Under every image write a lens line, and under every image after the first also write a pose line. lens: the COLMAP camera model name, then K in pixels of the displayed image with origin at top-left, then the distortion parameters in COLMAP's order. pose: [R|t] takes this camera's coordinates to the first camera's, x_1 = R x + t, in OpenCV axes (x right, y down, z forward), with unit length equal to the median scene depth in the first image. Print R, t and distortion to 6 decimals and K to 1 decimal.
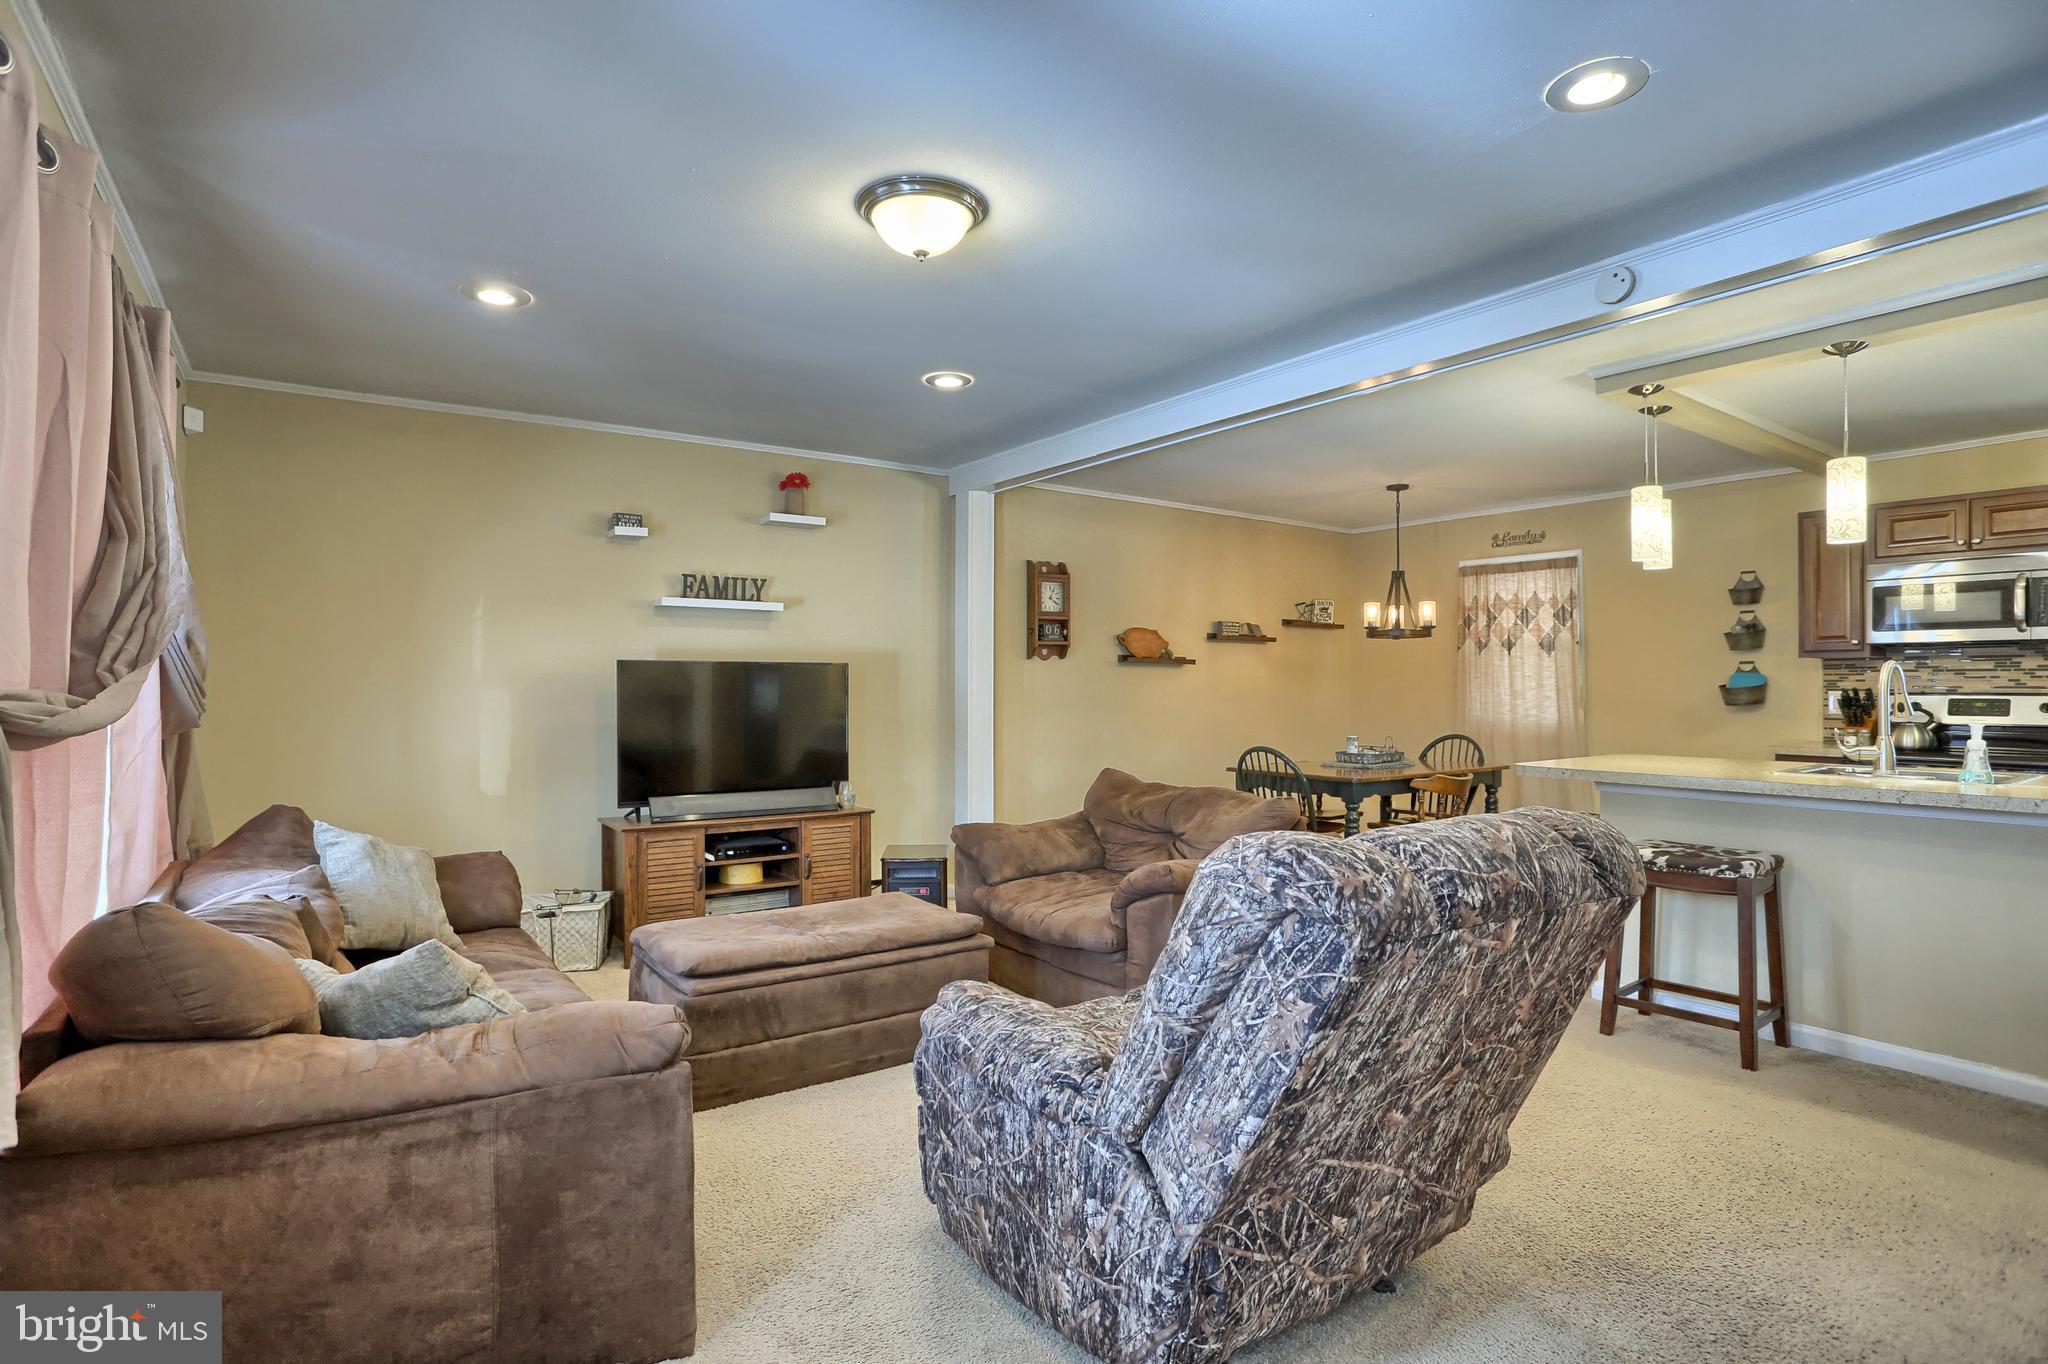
lens RADIAL K [[1035.6, 0, 1014.1], [0, 1035.6, 653.7], [0, 0, 1]] dist [-0.052446, 0.020744]
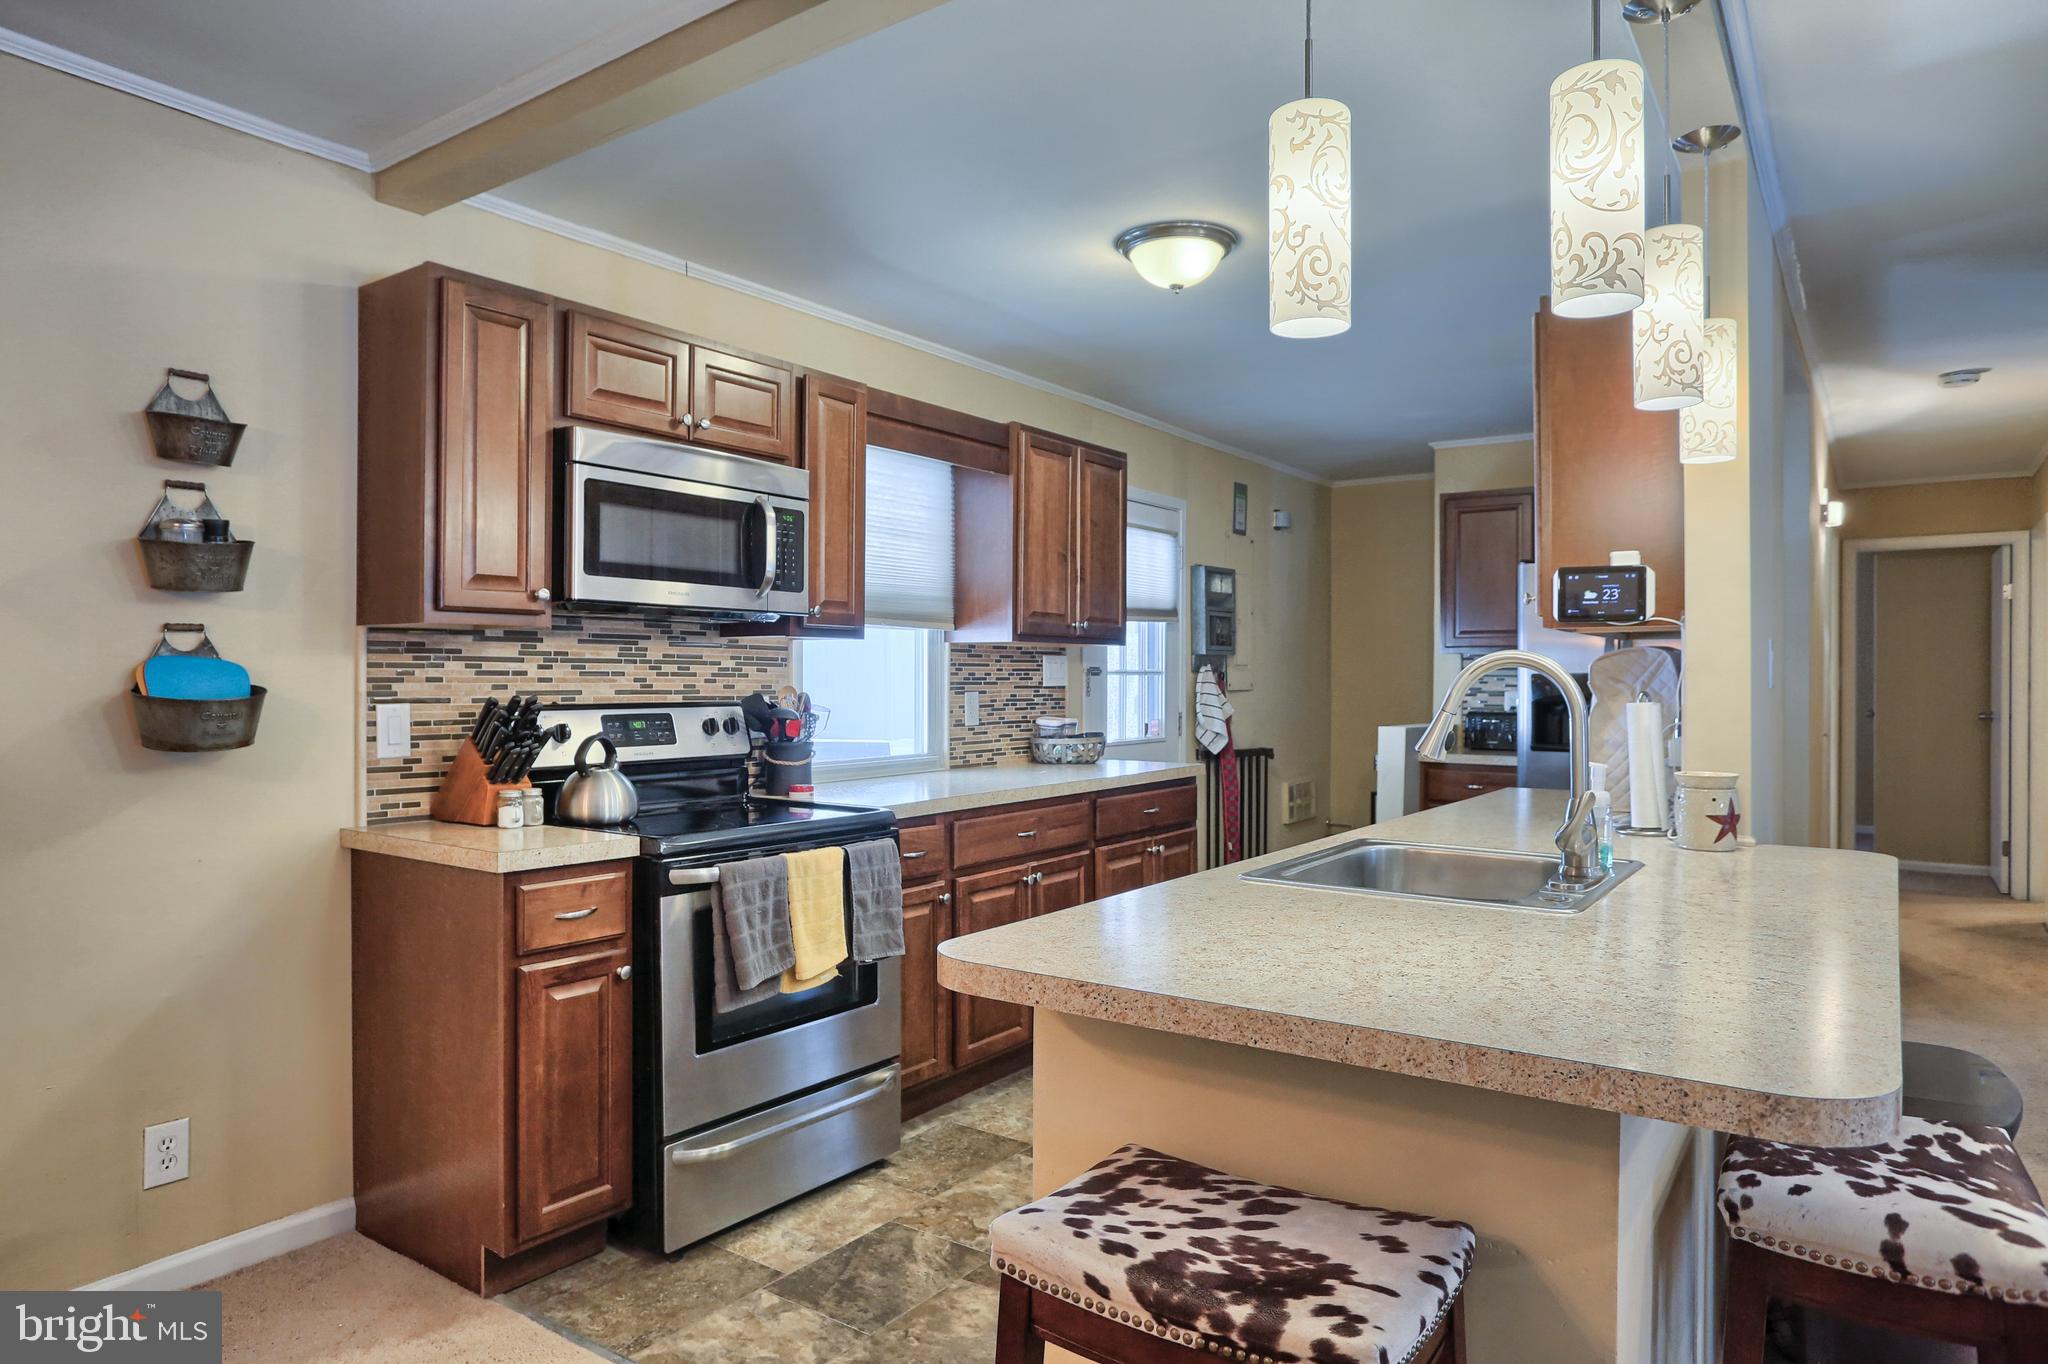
lens RADIAL K [[1266.7, 0, 1011.6], [0, 1266.7, 678.4], [0, 0, 1]] dist [-0.038852, 0.012460]
pose [[-0.324529, -0.003479, 0.945869, 0.189711], [-0.033275, 0.999416, -0.007741, 0.018085], [-0.945290, -0.033986, -0.324456, 0.773048]]
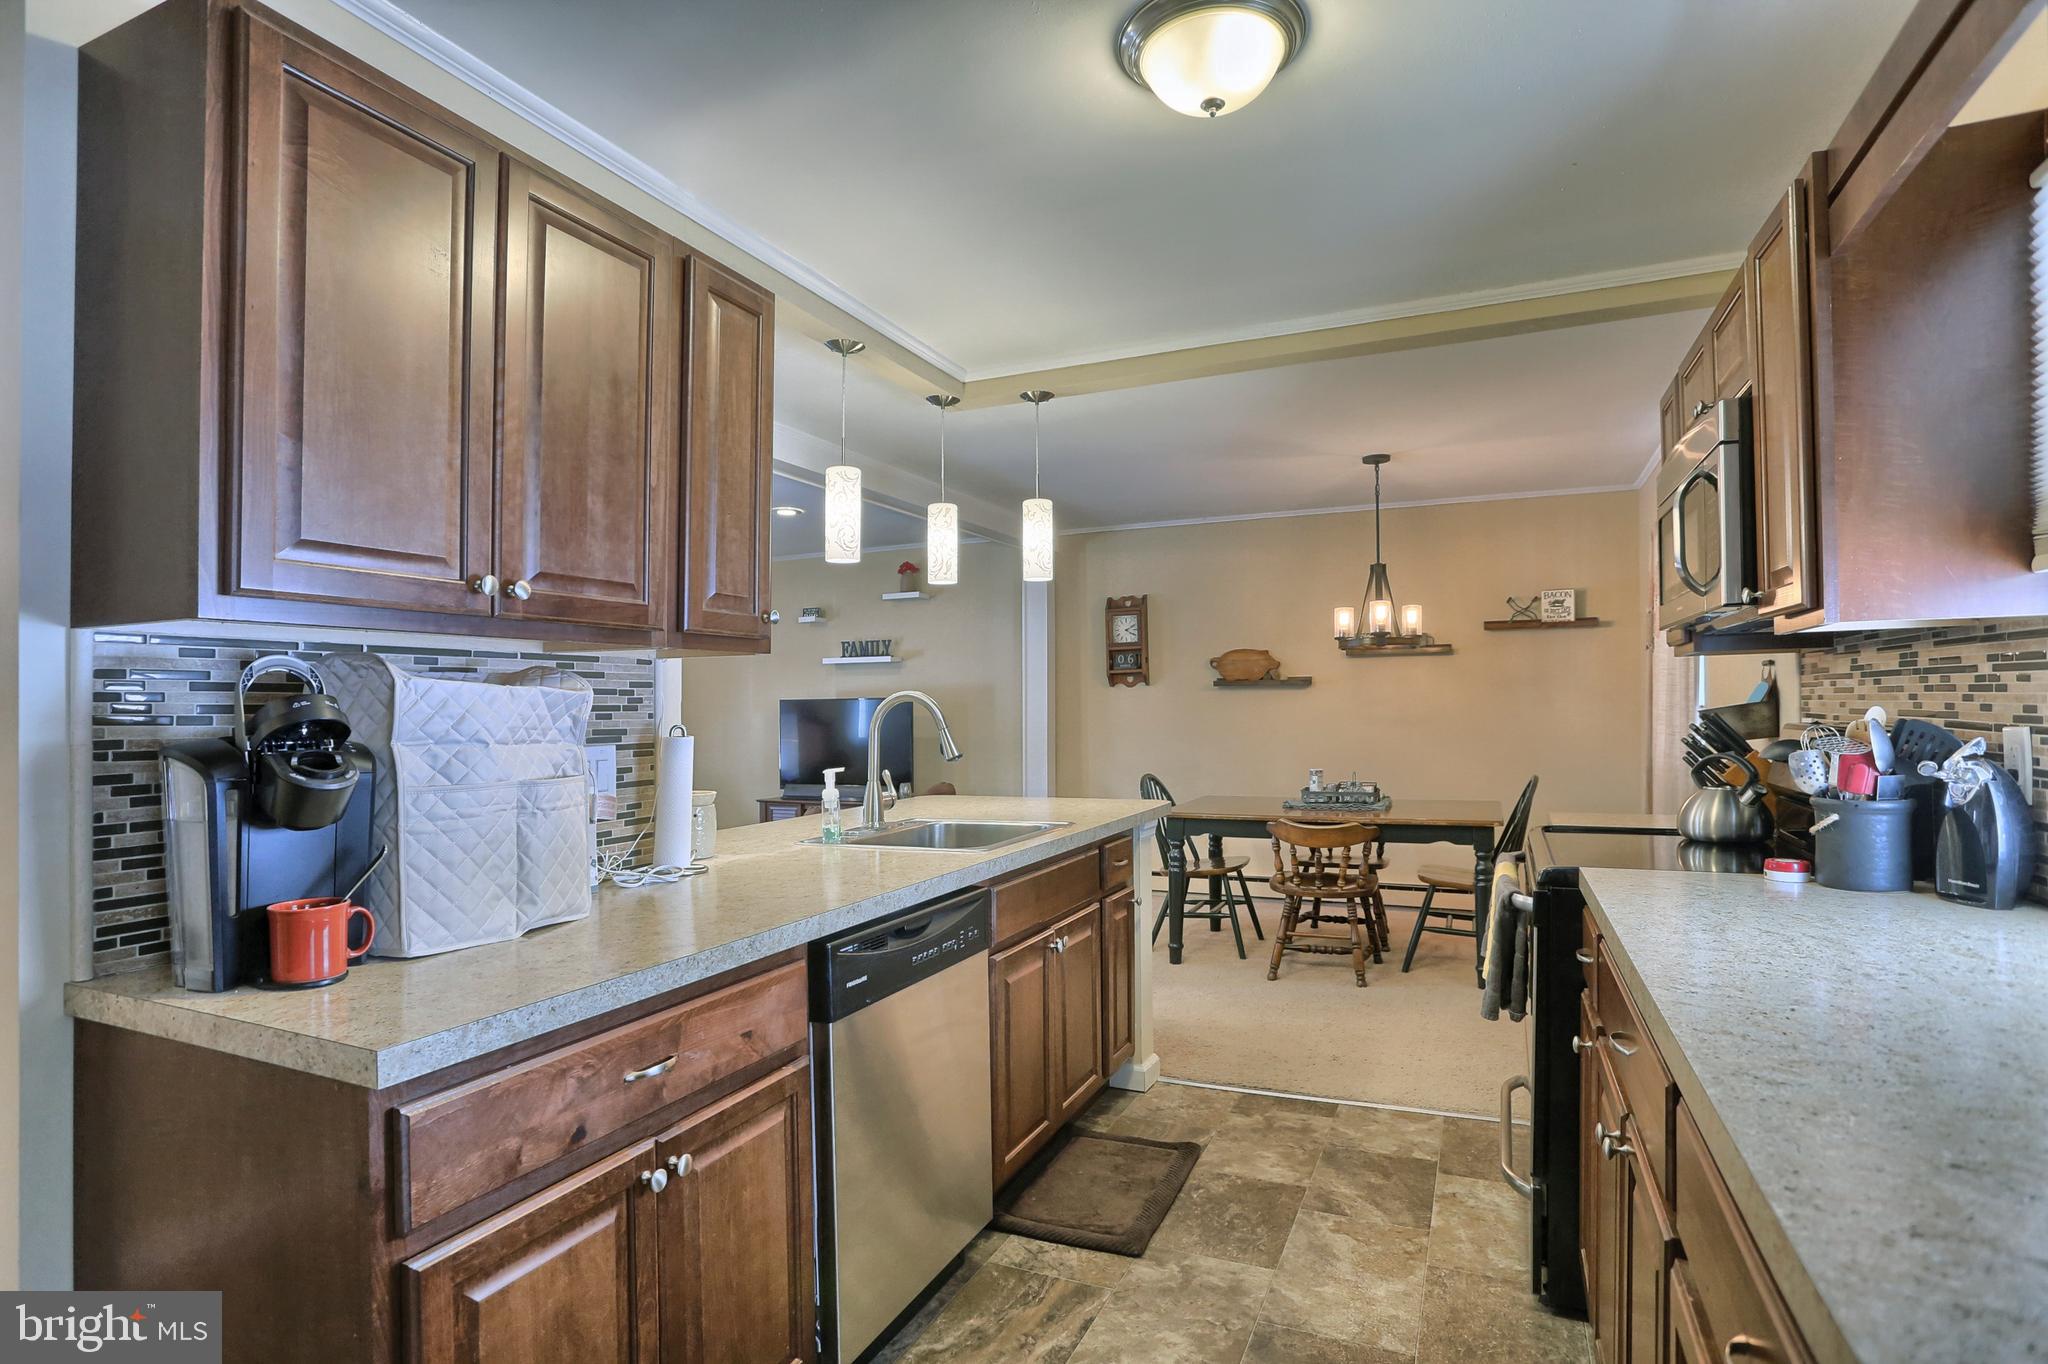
lens RADIAL K [[1035.6, 0, 1013.5], [0, 1035.6, 687.2], [0, 0, 1]] dist [-0.052446, 0.020744]
pose [[0.493296, -0.026315, -0.869463, 0.876480], [0.041064, 0.999132, -0.006942, 0.007864], [0.868892, -0.032279, 0.493948, 0.355240]]
